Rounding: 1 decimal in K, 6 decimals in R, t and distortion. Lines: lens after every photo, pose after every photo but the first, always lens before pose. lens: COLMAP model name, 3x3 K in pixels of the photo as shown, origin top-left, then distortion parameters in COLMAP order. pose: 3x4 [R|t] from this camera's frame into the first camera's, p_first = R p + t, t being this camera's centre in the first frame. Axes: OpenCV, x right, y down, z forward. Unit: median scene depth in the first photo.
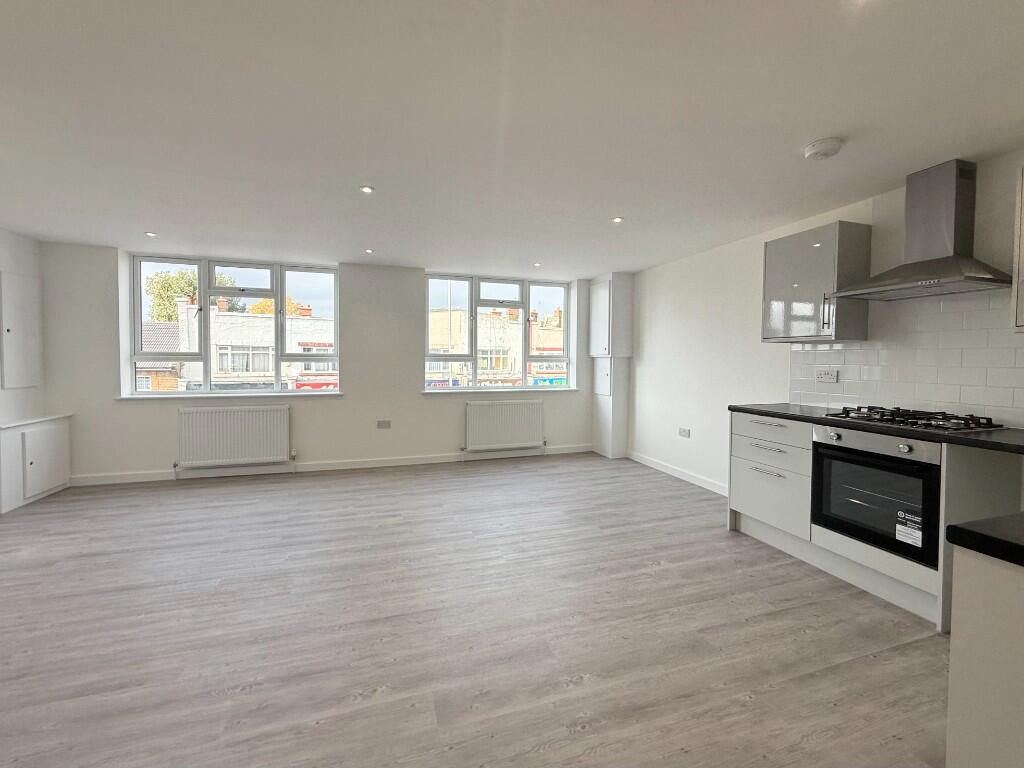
lens RADIAL K [[422.7, 0, 500.6], [0, 422.7, 369.0], [0, 0, 1]] dist [-0.001813, -0.000269]
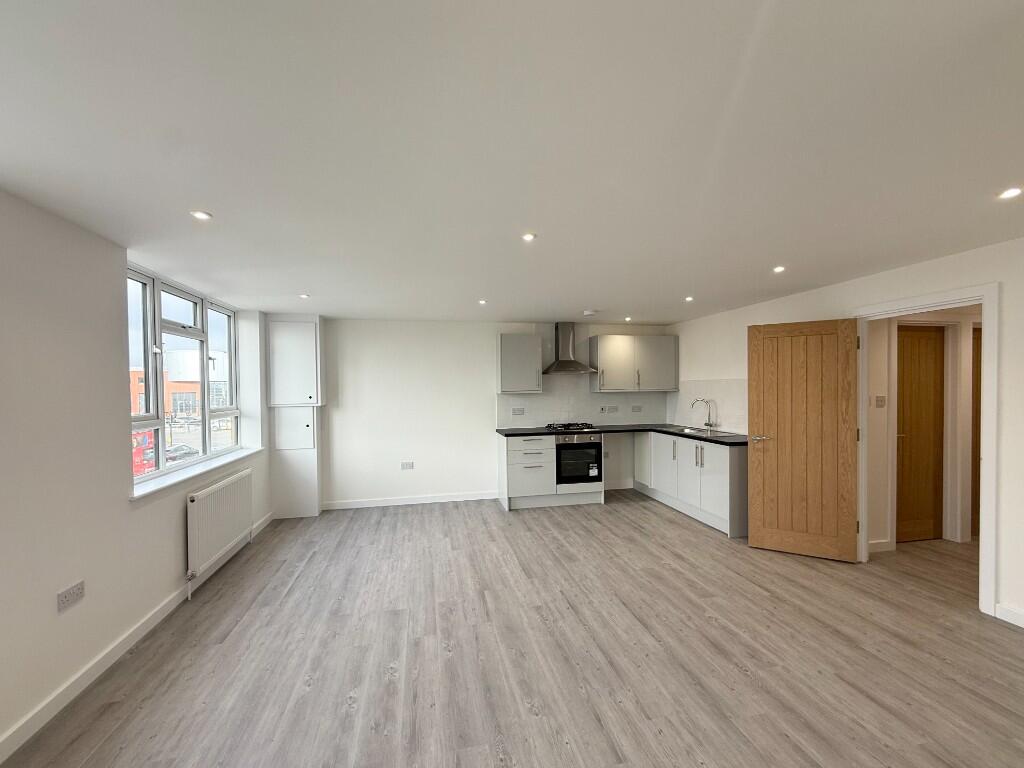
lens RADIAL K [[422.7, 0, 511.5], [0, 422.7, 392.6], [0, 0, 1]] dist [0.000272, 0.000079]
pose [[0.080460, -0.022380, 0.996507, -1.363454], [0.038539, 0.999070, 0.019326, -0.130330], [-0.996013, 0.036849, 0.081248, 1.091195]]
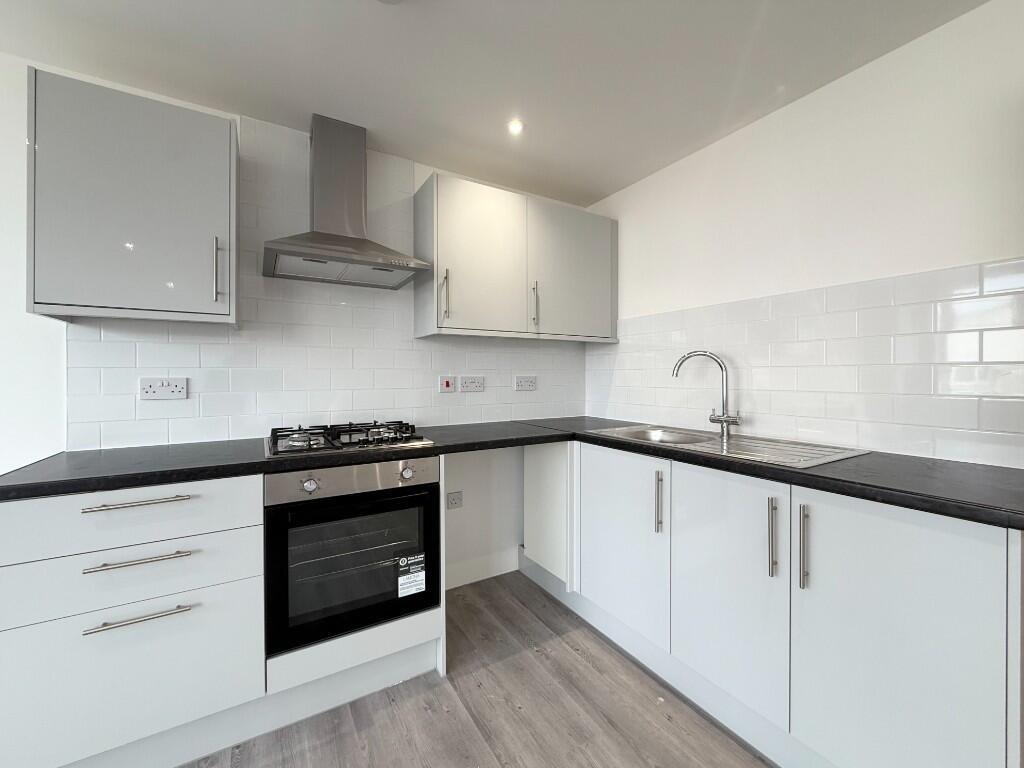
lens RADIAL K [[414.8, 0, 506.9], [0, 414.8, 376.7], [0, 0, 1]] dist [0.000579, 0.000154]
pose [[-0.238635, -0.009945, 0.971058, 0.162358], [0.025840, 0.999528, 0.016586, 0.004723], [-0.970766, 0.029050, -0.238265, 0.863002]]
